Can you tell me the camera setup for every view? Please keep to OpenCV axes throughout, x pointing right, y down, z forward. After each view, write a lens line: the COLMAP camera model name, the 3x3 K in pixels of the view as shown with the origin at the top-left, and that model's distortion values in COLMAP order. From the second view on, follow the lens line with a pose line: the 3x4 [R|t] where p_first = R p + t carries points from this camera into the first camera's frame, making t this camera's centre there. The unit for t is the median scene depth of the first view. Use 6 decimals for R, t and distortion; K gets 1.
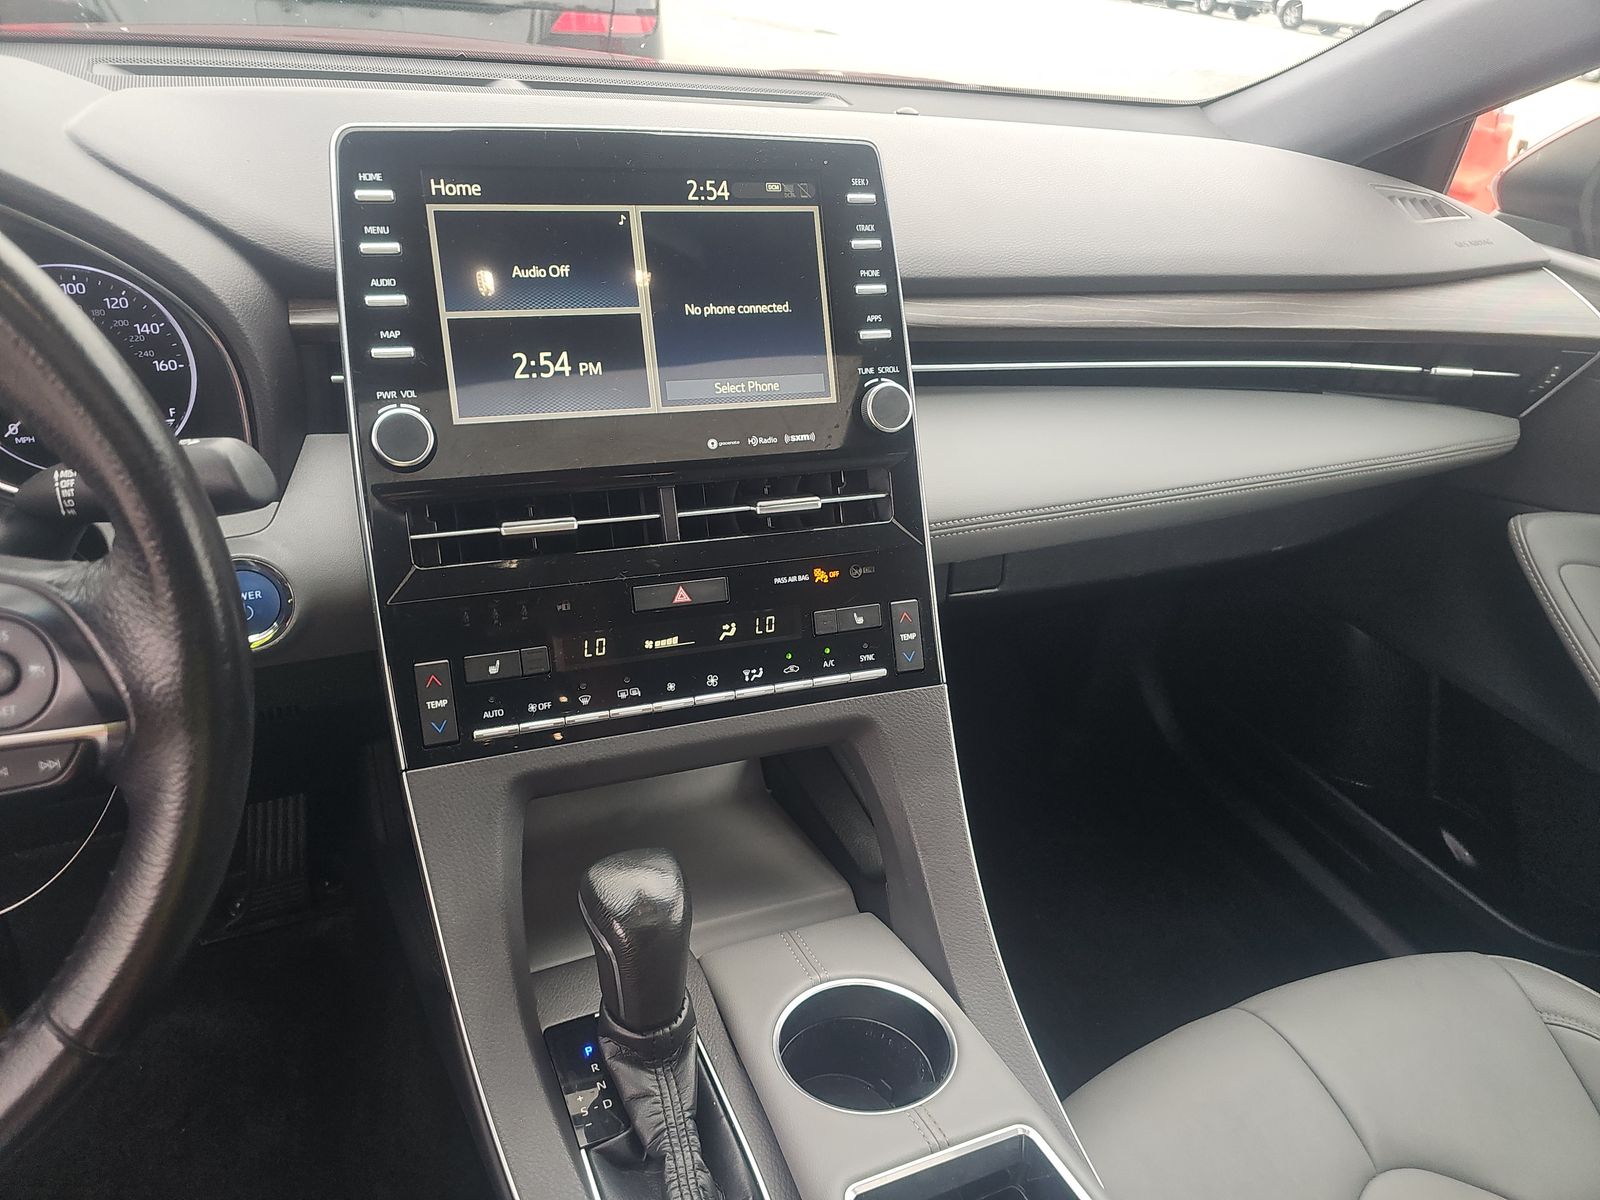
lens RADIAL K [[1045.0, 0, 800.0], [0, 1045.0, 600.0], [0, 0, 1]] dist [-0.001224, -0.000951]
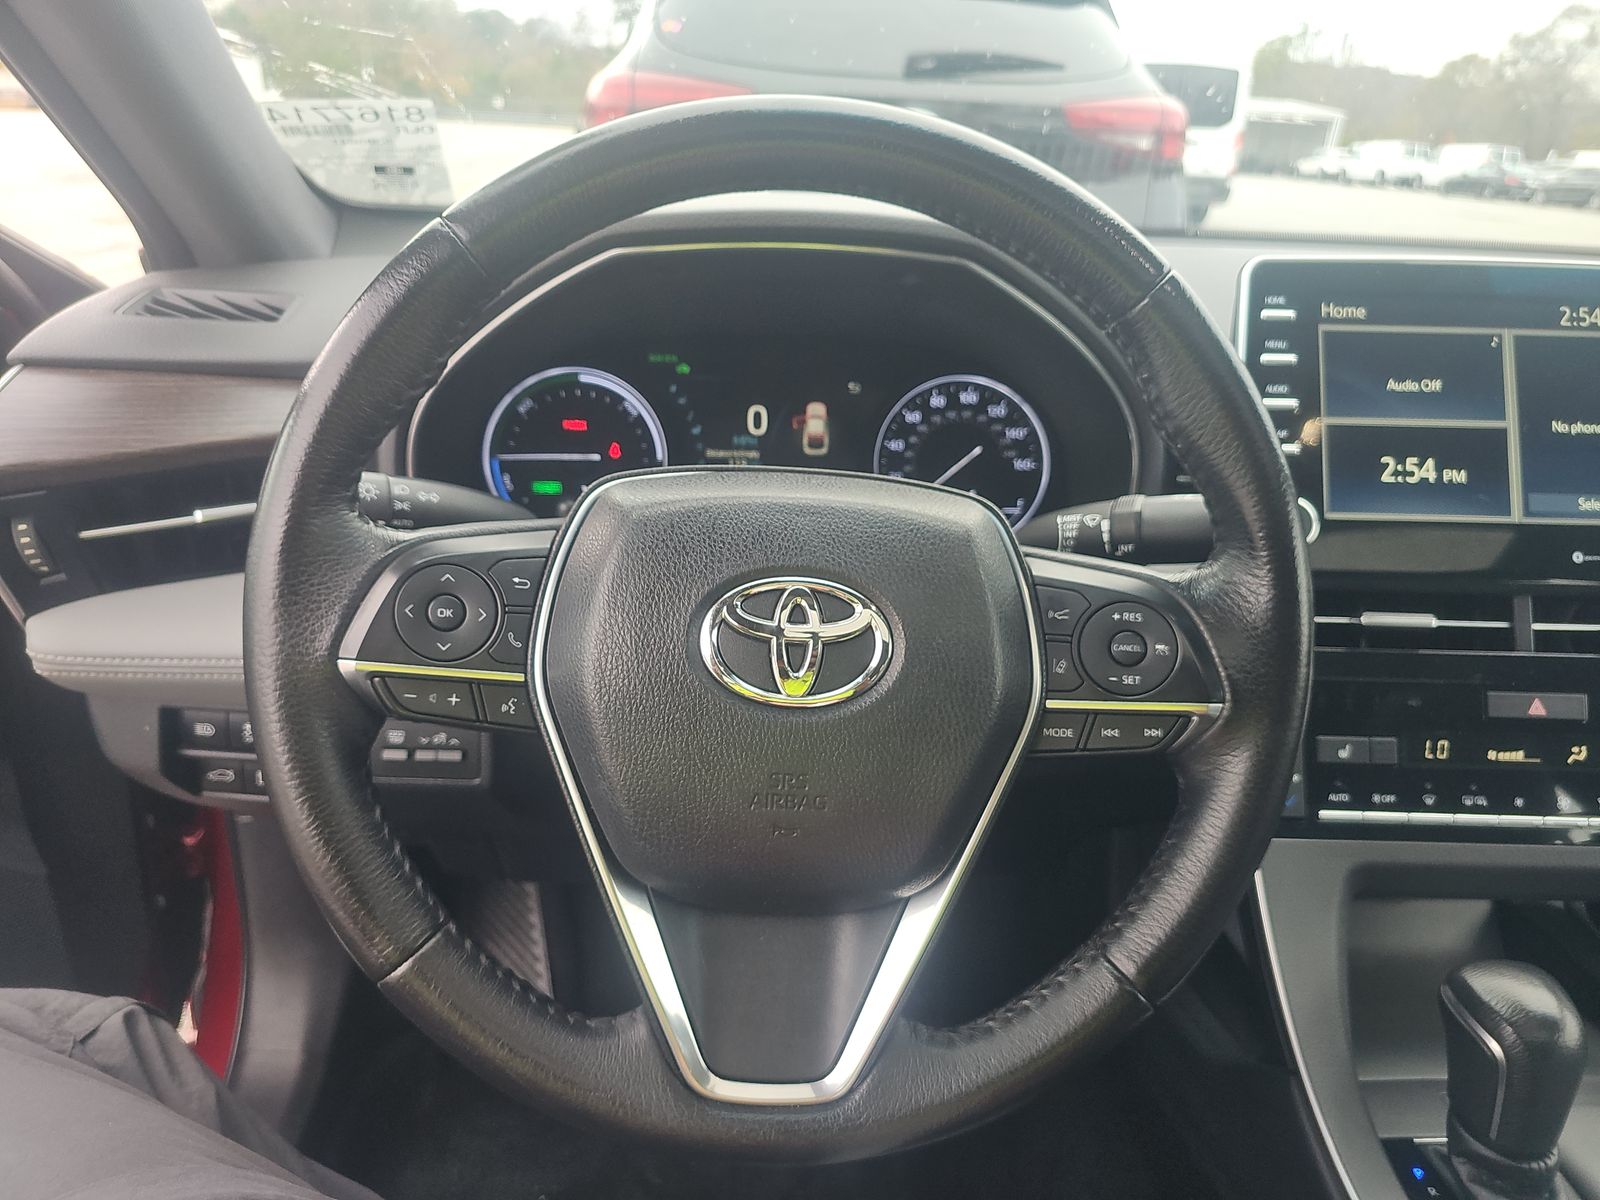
lens RADIAL K [[1045.0, 0, 800.0], [0, 1045.0, 600.0], [0, 0, 1]] dist [-0.001224, -0.000951]
pose [[0.935288, 0.076443, -0.345533, -0.433765], [-0.144622, 0.973699, -0.176050, 0.170830], [0.322987, 0.214630, 0.921745, -0.132270]]
